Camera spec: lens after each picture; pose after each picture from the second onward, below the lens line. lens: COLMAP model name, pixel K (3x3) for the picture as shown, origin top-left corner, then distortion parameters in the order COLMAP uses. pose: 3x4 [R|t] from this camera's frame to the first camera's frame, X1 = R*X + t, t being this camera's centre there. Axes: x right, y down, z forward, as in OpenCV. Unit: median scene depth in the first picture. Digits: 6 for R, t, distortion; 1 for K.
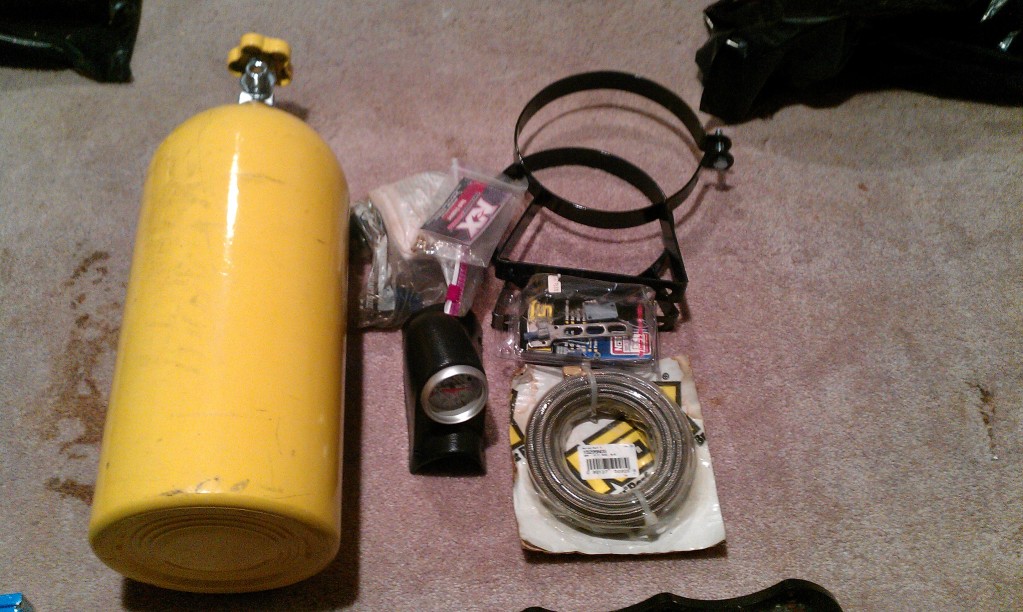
lens RADIAL K [[1089.7, 0, 511.2], [0, 1089.7, 226.1], [0, 0, 1]] dist [0.078465, -0.361687]
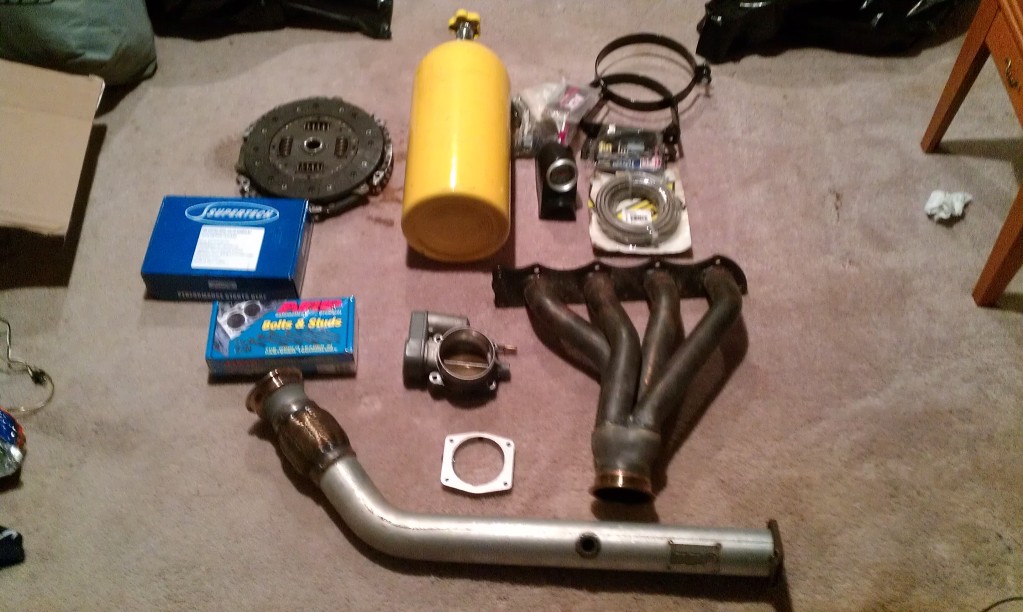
lens RADIAL K [[1089.7, 0, 511.2], [0, 1089.7, 226.1], [0, 0, 1]] dist [0.078465, -0.361687]
pose [[0.995993, 0.021838, -0.086727, 0.030541], [-0.025457, 0.998842, -0.040836, 0.298053], [0.085735, 0.042880, 0.995395, -0.956388]]
